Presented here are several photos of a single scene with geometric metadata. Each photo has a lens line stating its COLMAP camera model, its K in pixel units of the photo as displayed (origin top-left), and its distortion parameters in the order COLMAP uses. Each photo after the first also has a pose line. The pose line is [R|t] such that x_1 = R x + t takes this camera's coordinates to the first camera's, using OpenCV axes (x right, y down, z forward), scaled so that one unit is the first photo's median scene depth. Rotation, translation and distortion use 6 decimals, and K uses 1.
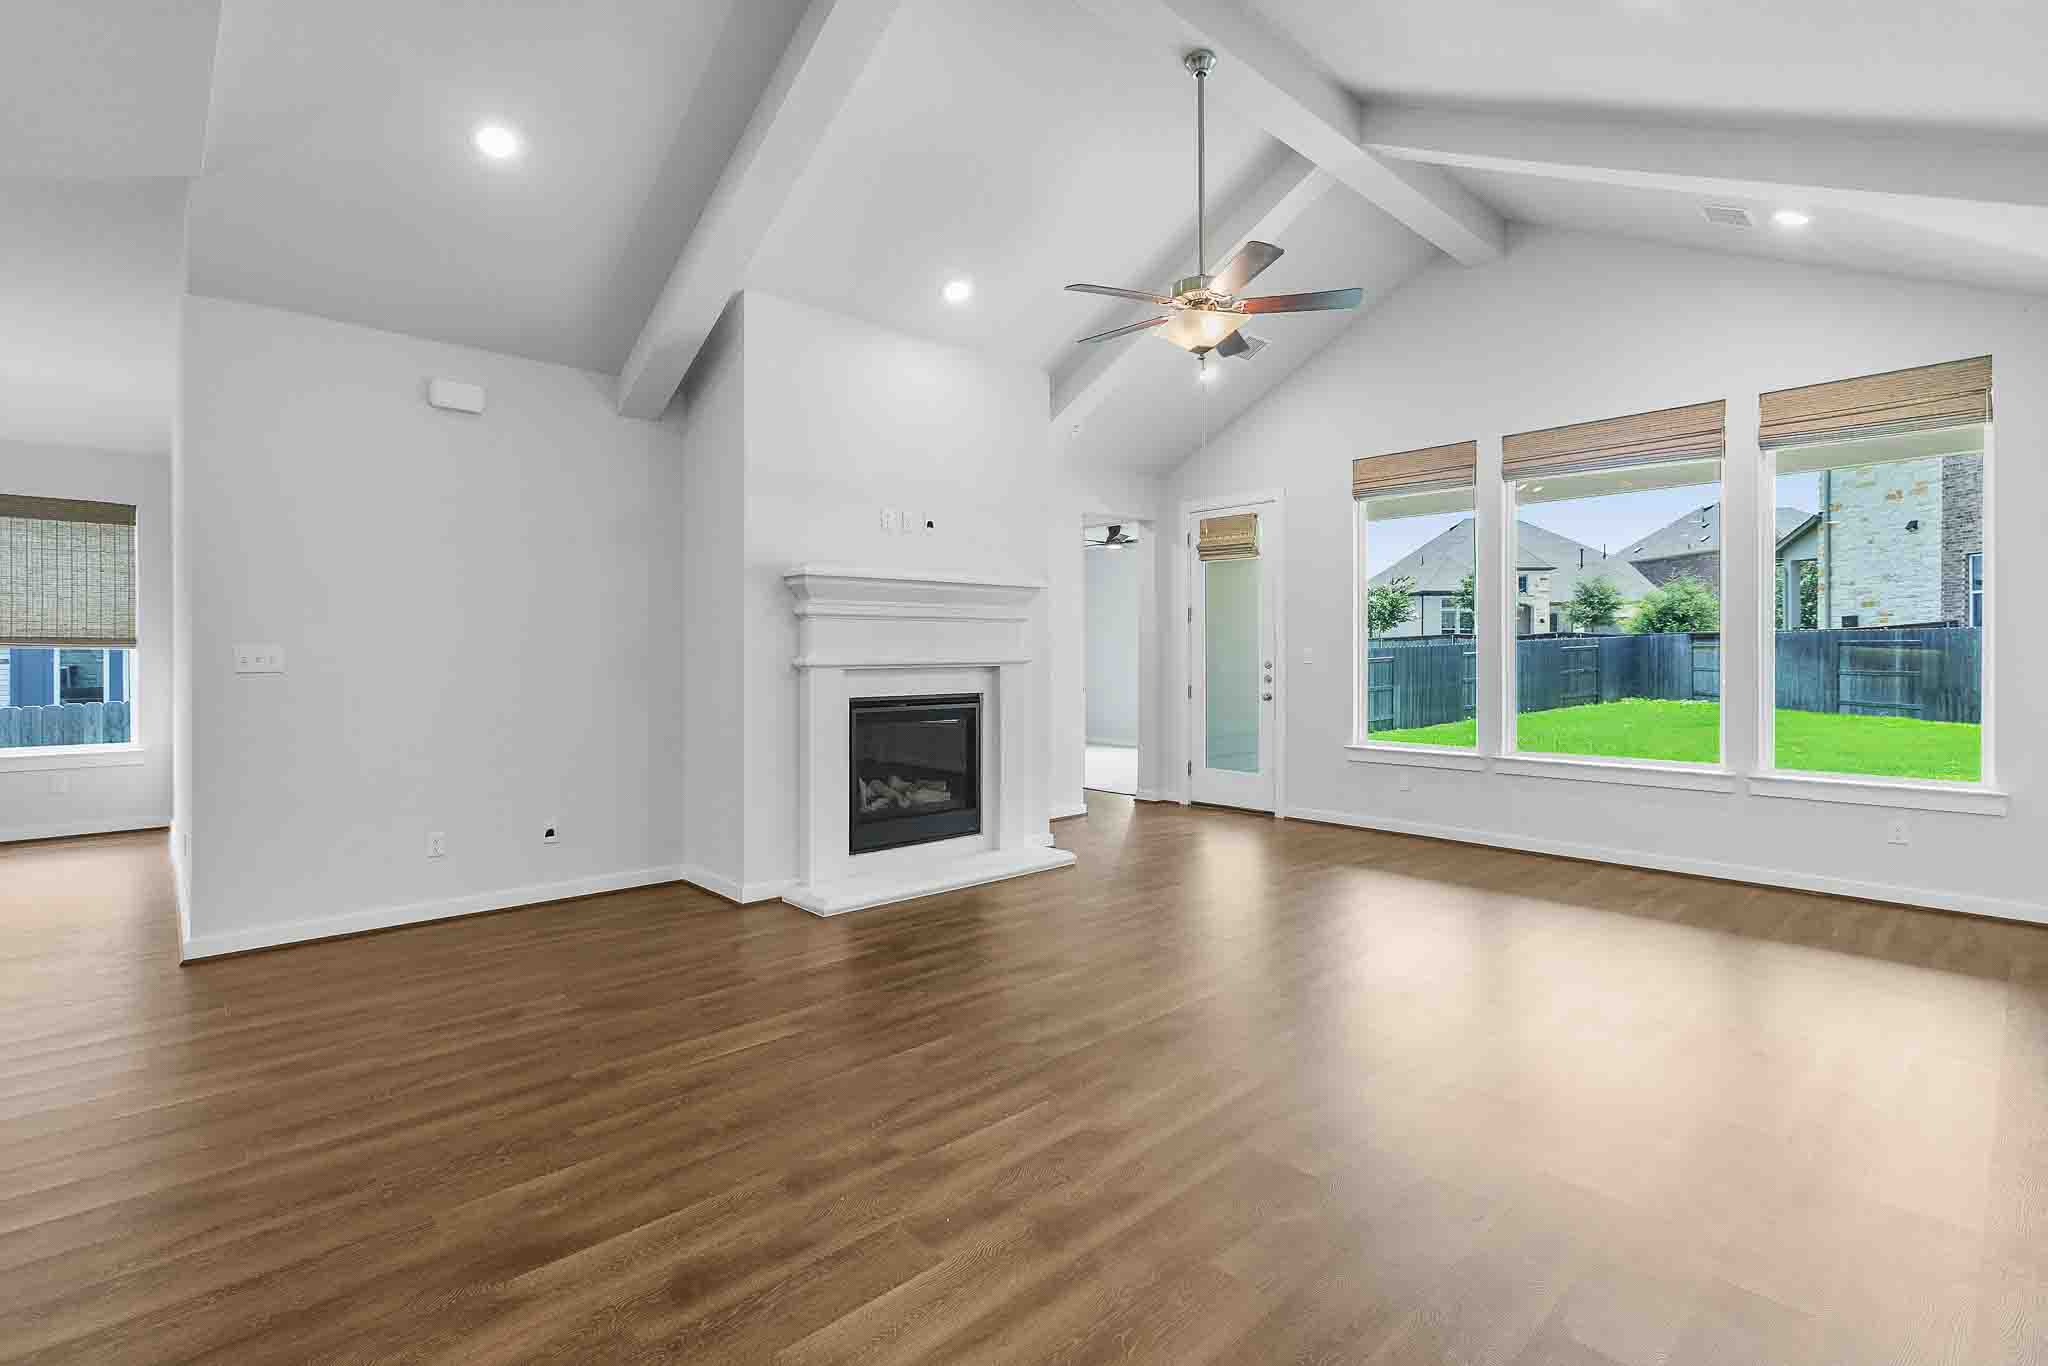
lens RADIAL K [[936.1, 0, 999.4], [0, 936.1, 667.7], [0, 0, 1]] dist [-0.014495, 0.007089]
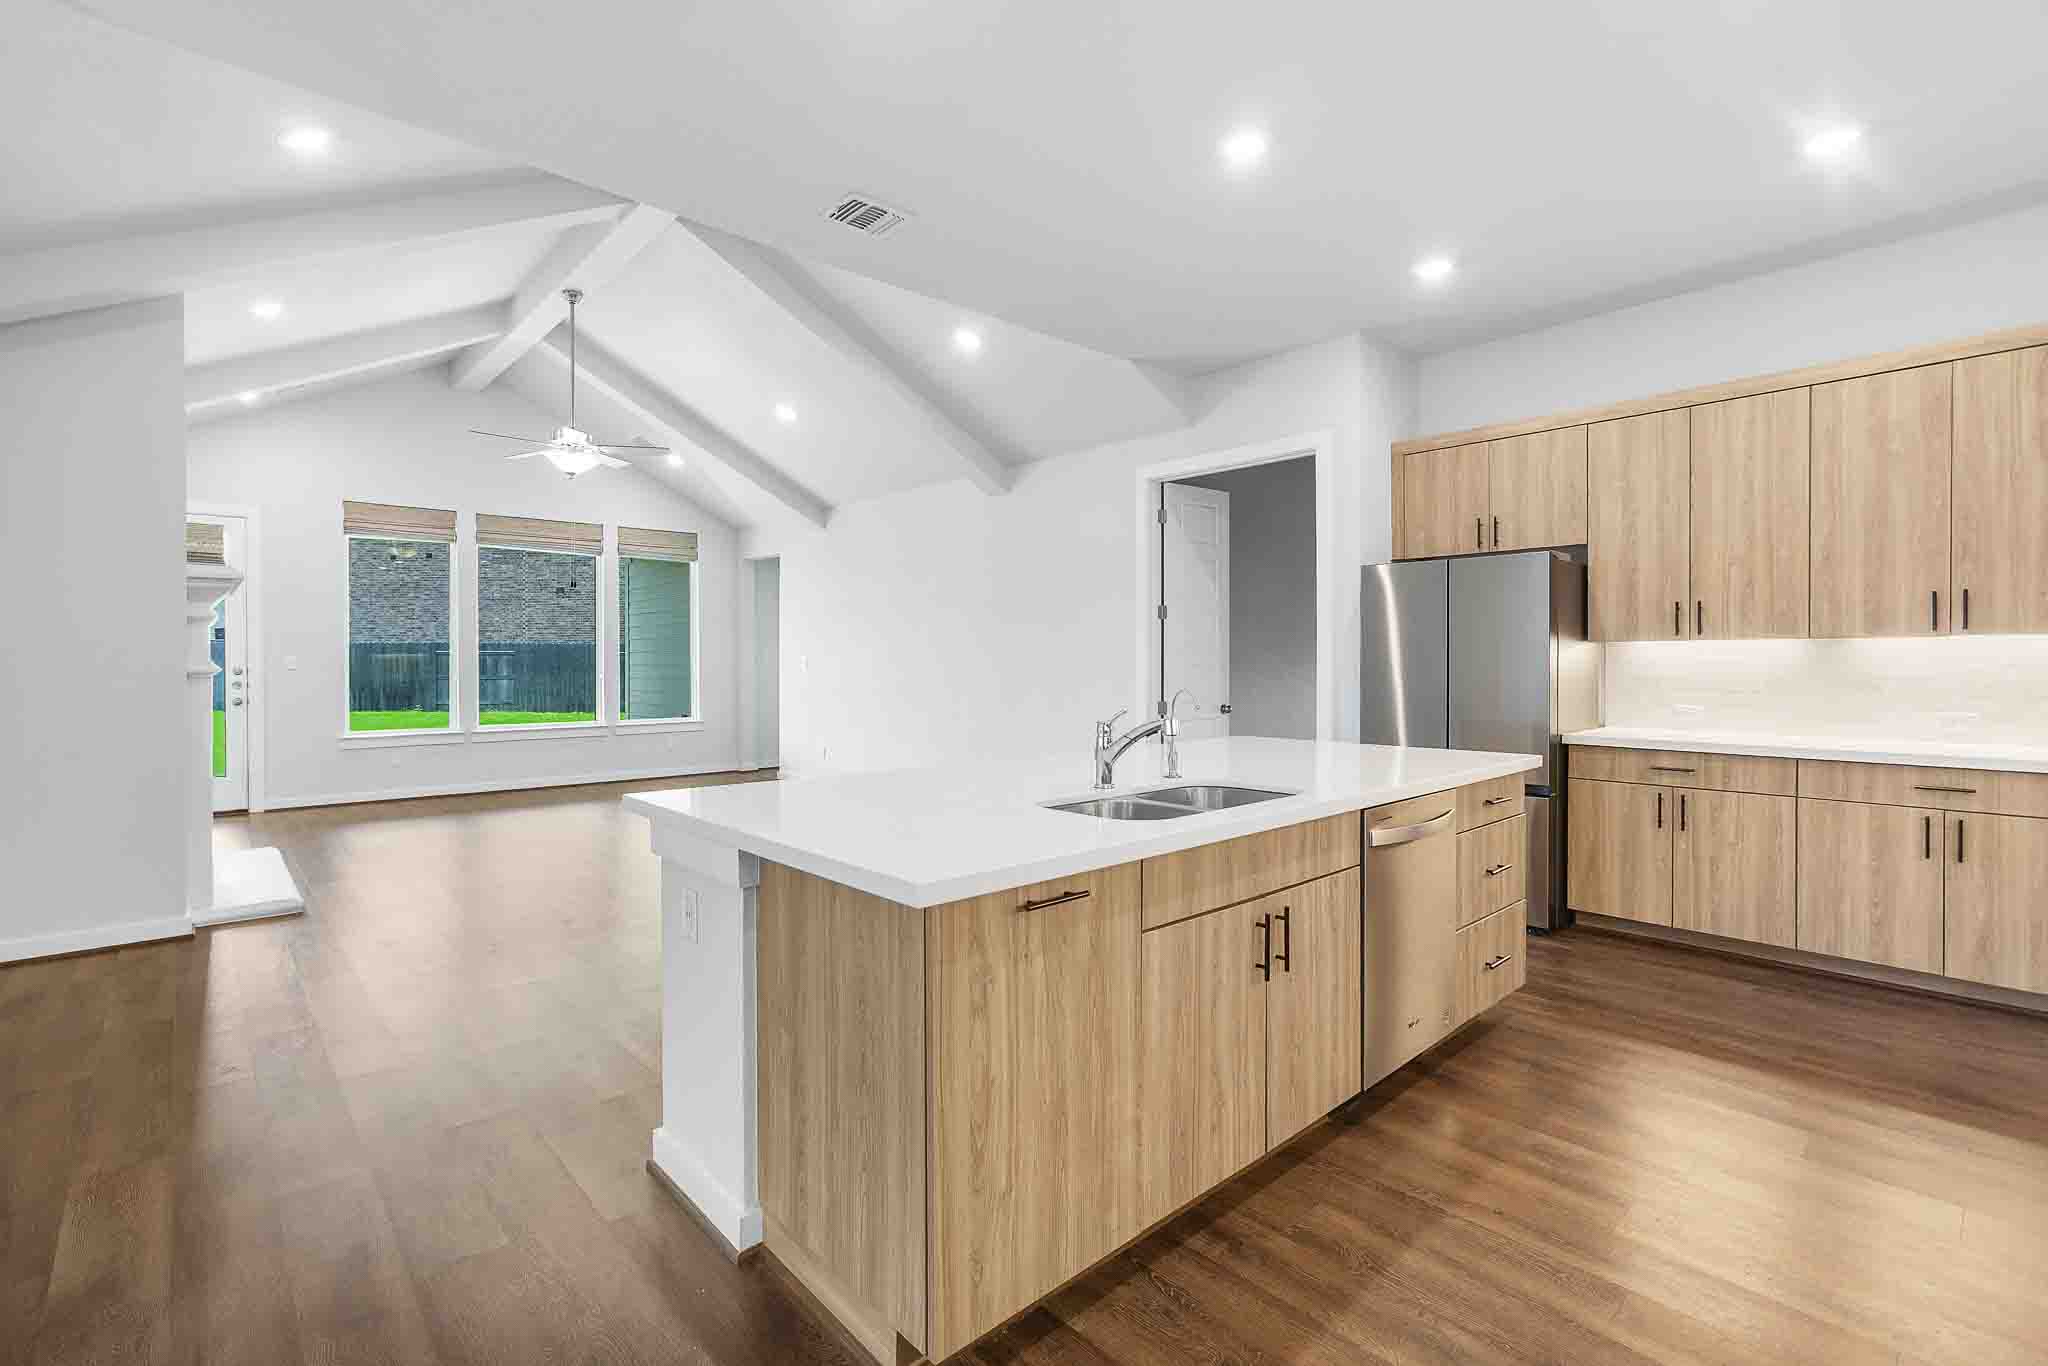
lens RADIAL K [[936.1, 0, 1004.7], [0, 936.1, 668.0], [0, 0, 1]] dist [-0.014495, 0.007089]
pose [[0.002543, -0.006746, 0.999974, -0.764675], [0.013365, 0.999888, 0.006711, -0.001956], [-0.999907, 0.013347, 0.002633, 0.128956]]
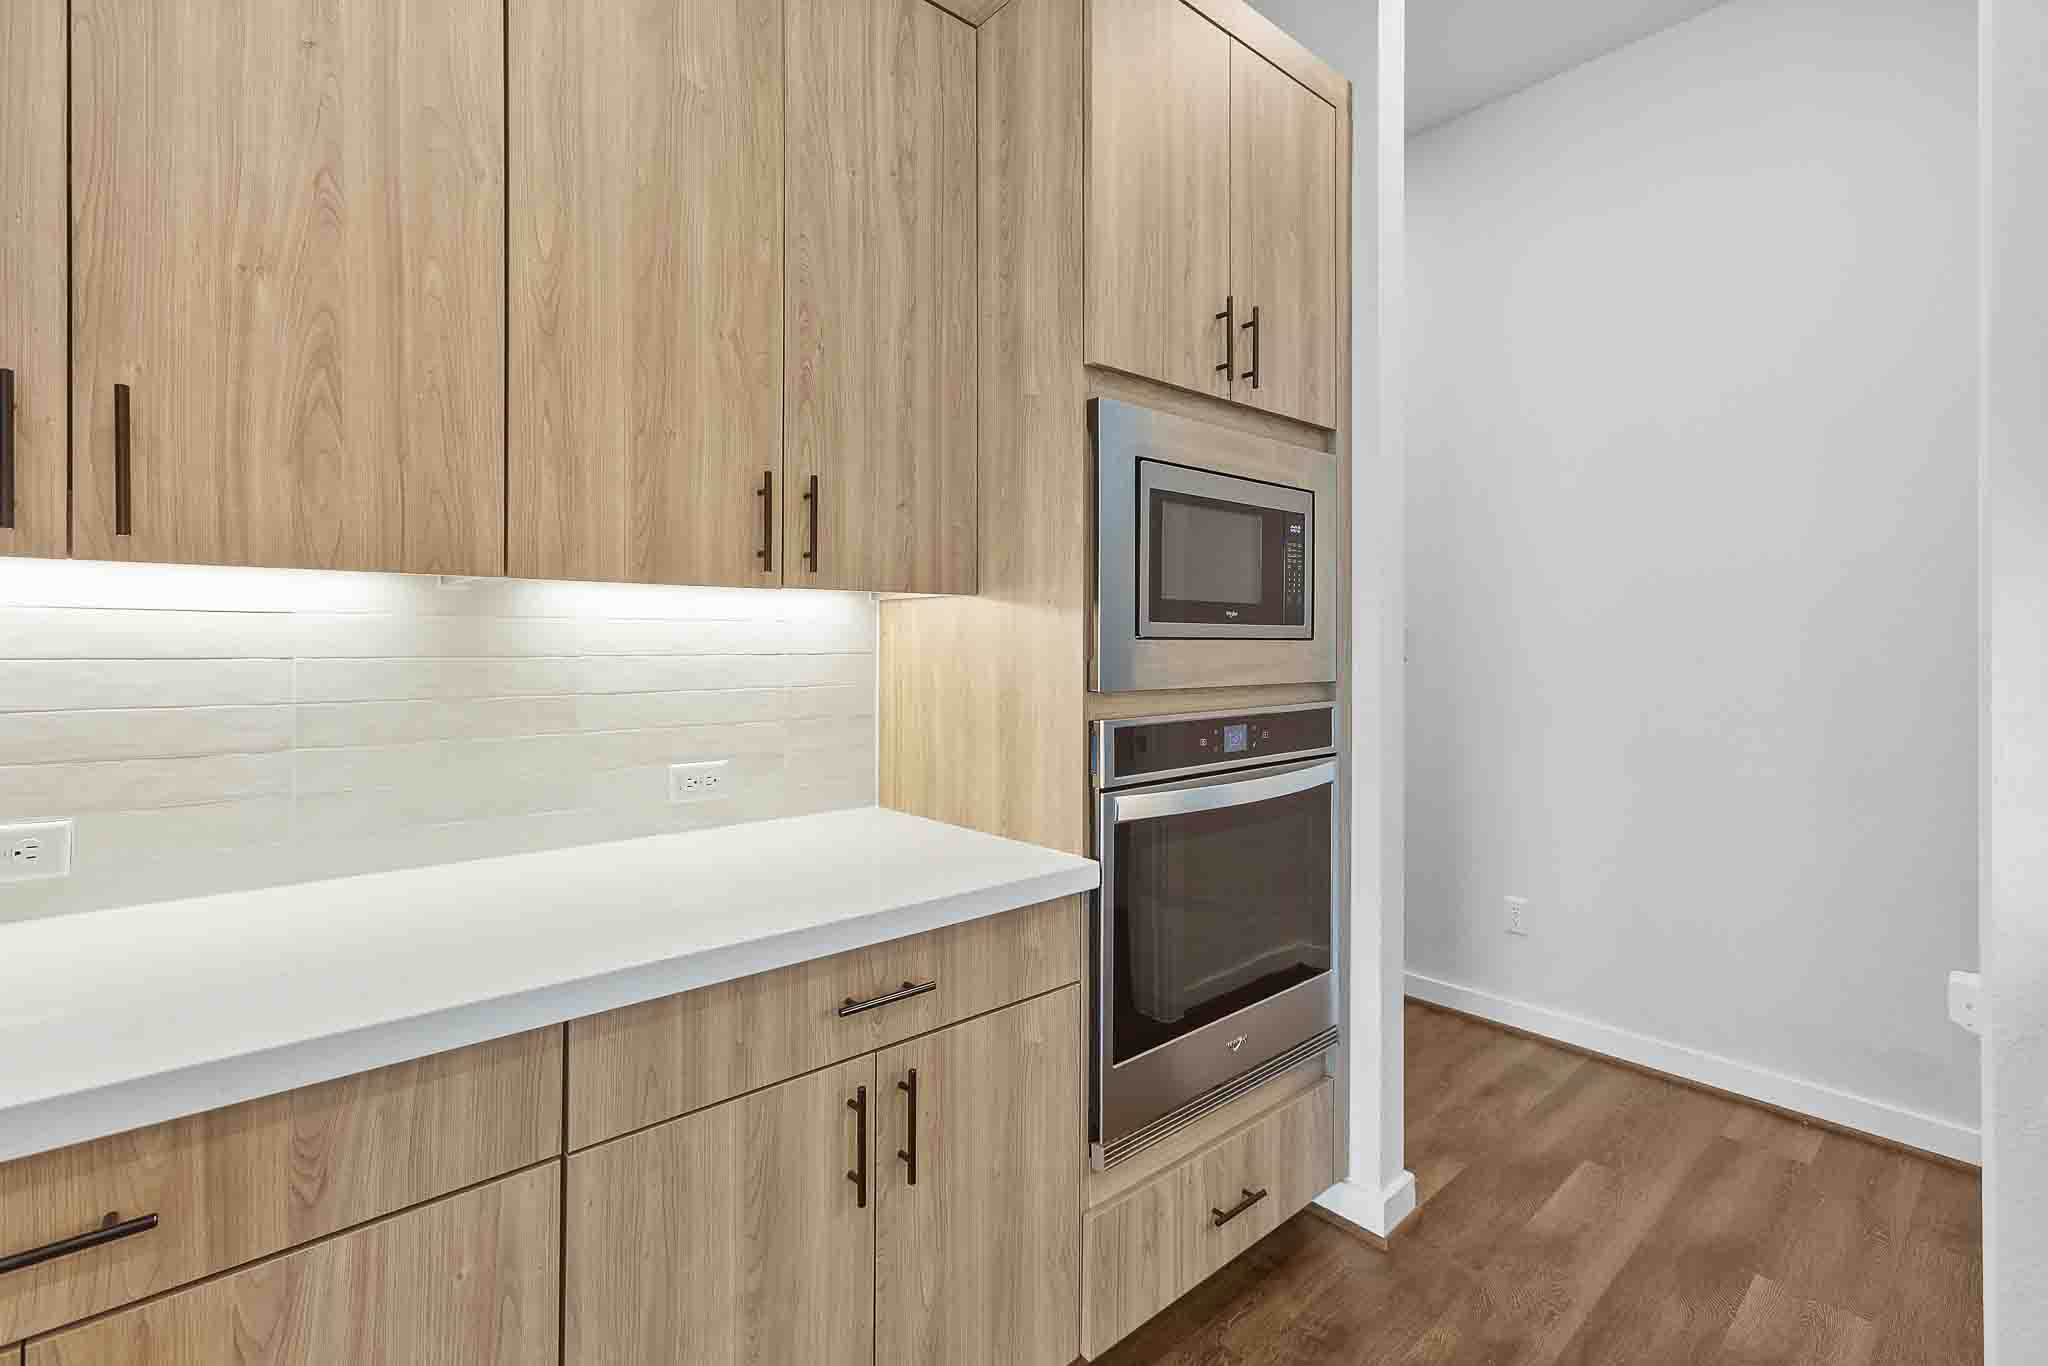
lens RADIAL K [[936.1, 0, 969.5], [0, 936.1, 642.6], [0, 0, 1]] dist [-0.014495, 0.007089]
pose [[-0.998141, -0.005507, 0.060695, -0.323032], [-0.004249, 0.999774, 0.020828, -0.001341], [-0.060796, 0.020532, -0.997939, -0.170330]]
